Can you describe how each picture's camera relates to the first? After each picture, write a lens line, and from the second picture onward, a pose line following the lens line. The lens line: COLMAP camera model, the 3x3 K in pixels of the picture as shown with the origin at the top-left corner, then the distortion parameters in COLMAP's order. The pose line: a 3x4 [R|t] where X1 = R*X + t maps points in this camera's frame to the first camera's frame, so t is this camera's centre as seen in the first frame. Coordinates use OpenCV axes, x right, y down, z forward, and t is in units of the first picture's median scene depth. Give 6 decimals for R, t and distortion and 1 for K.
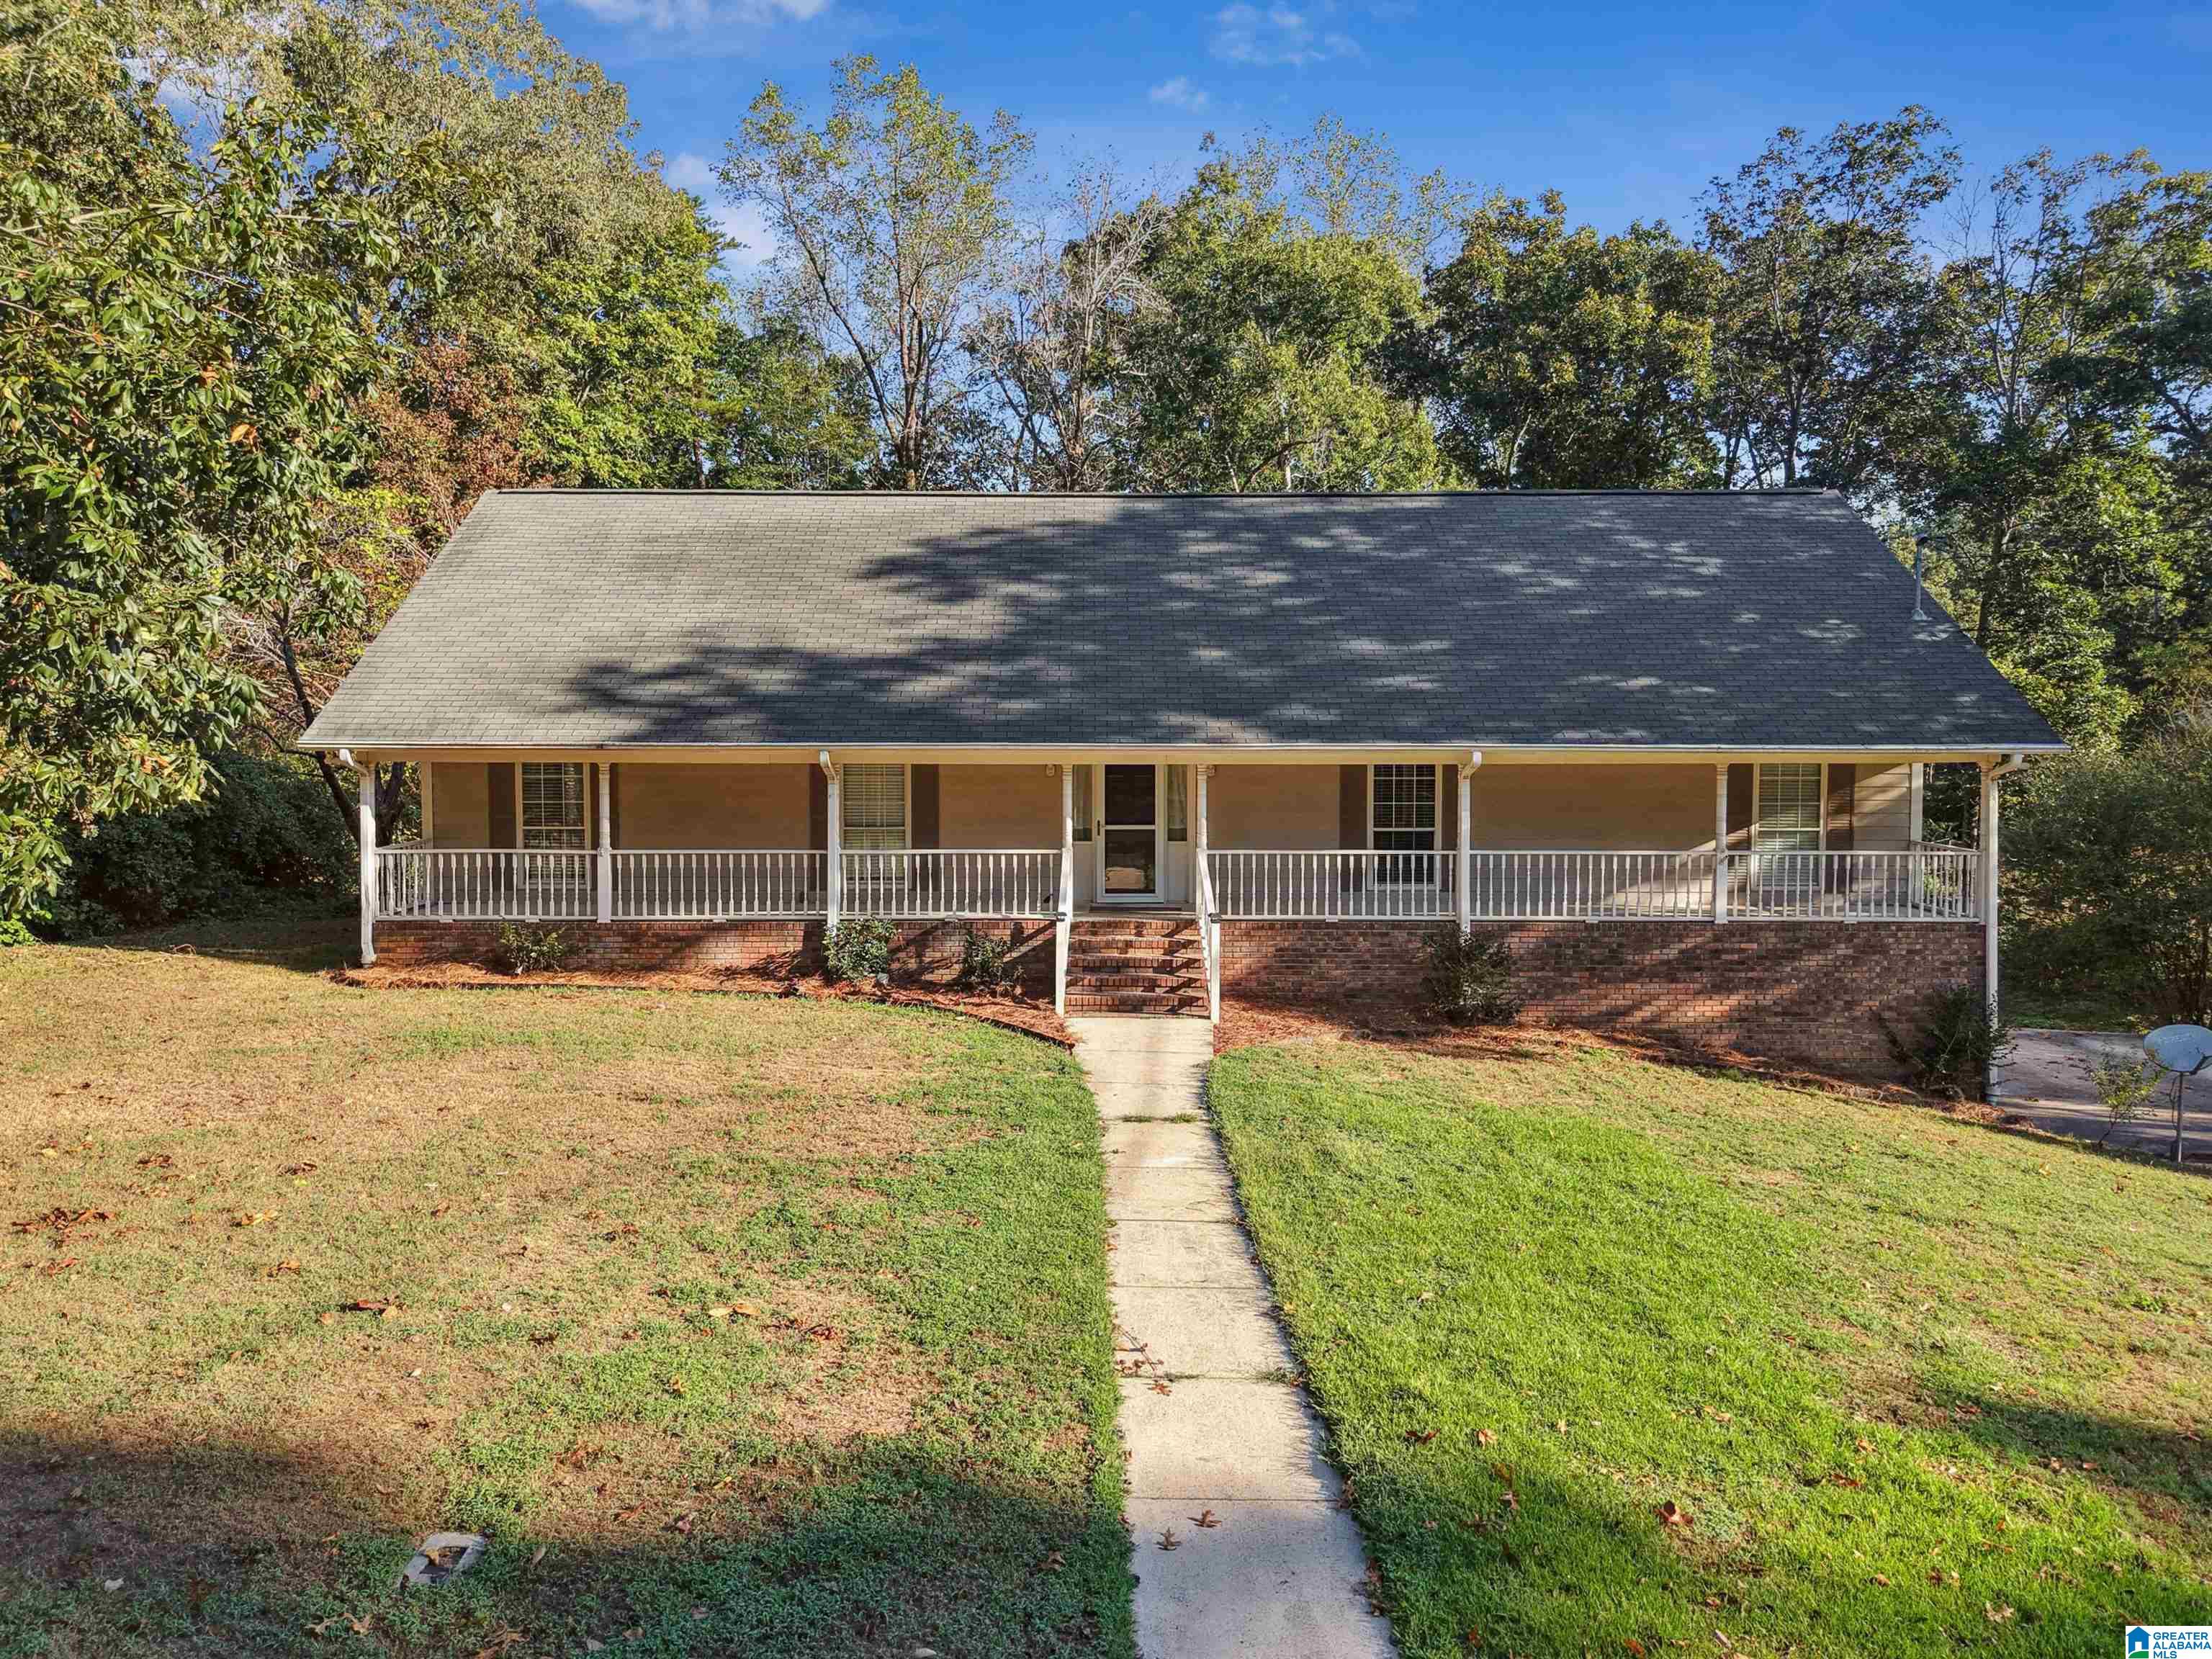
lens RADIAL K [[1510.0, 0, 1100.4], [0, 1510.0, 828.1], [0, 0, 1]] dist [0.036843, -0.000151]
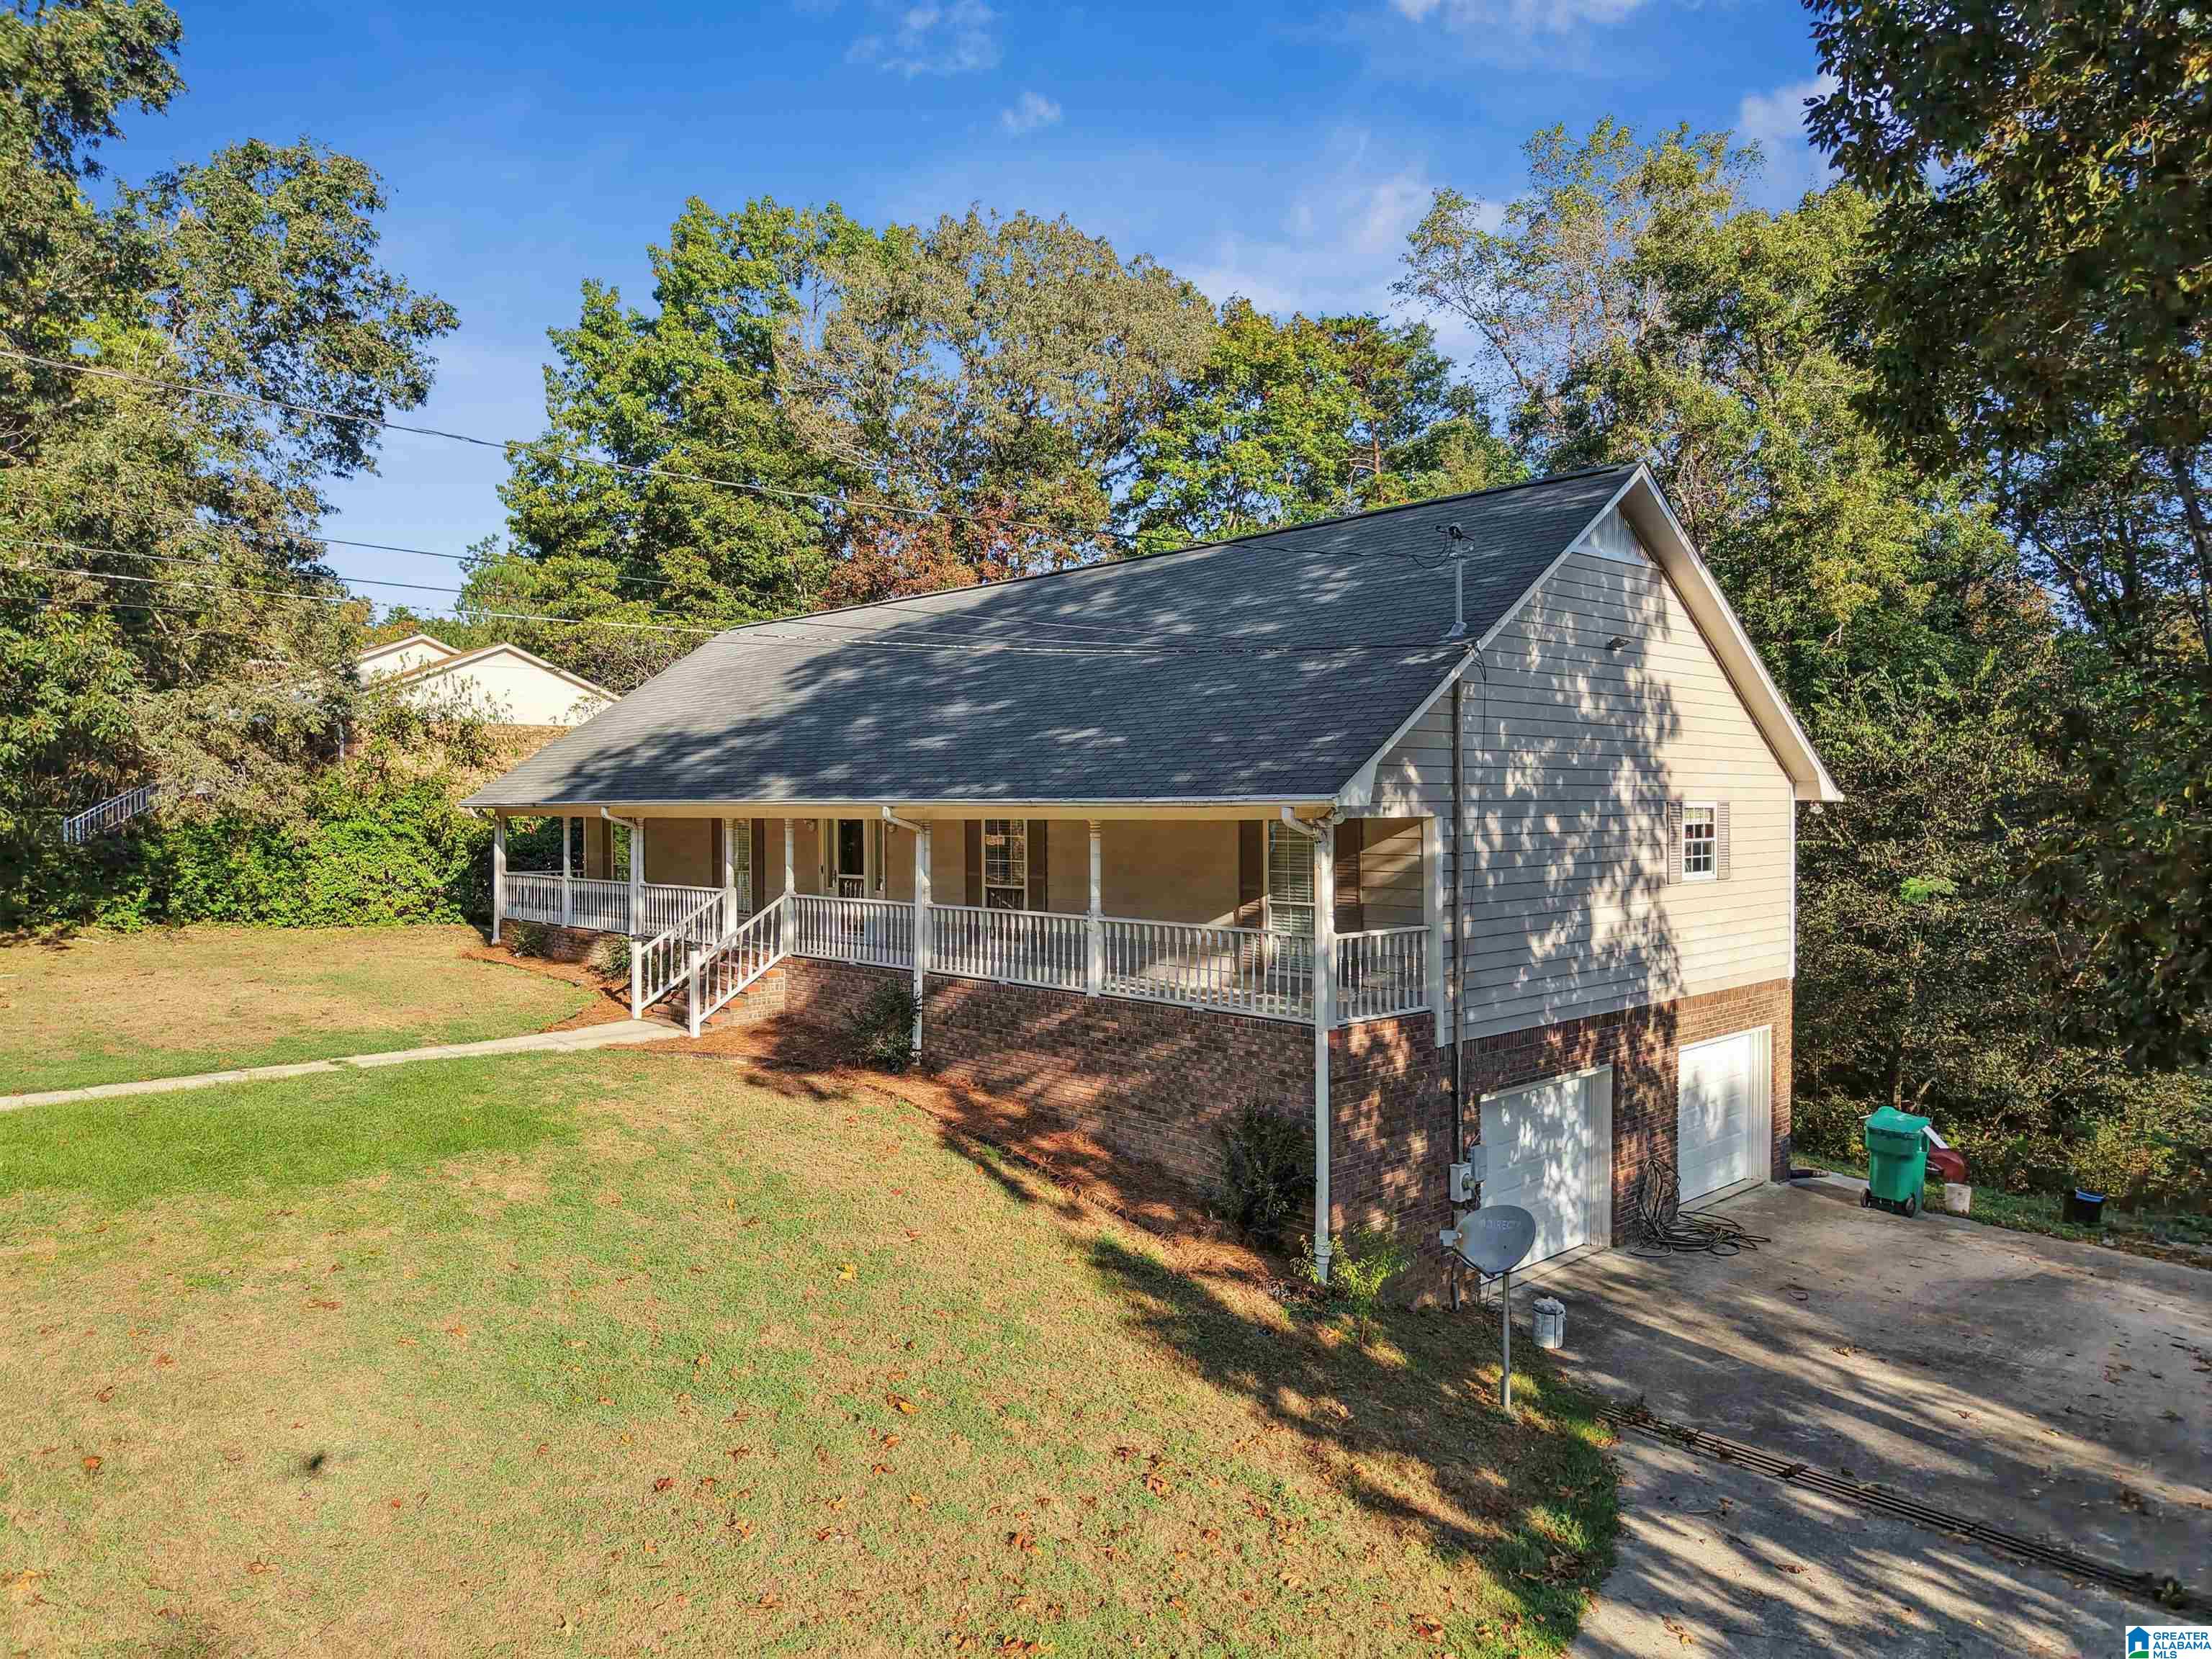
lens RADIAL K [[1510.0, 0, 1096.9], [0, 1510.0, 831.8], [0, 0, 1]] dist [0.036843, -0.000151]
pose [[0.666699, 0.008007, -0.745284, 1.076285], [-0.061462, 0.997127, -0.044269, 0.005090], [0.742788, 0.075321, 0.665276, 0.399160]]
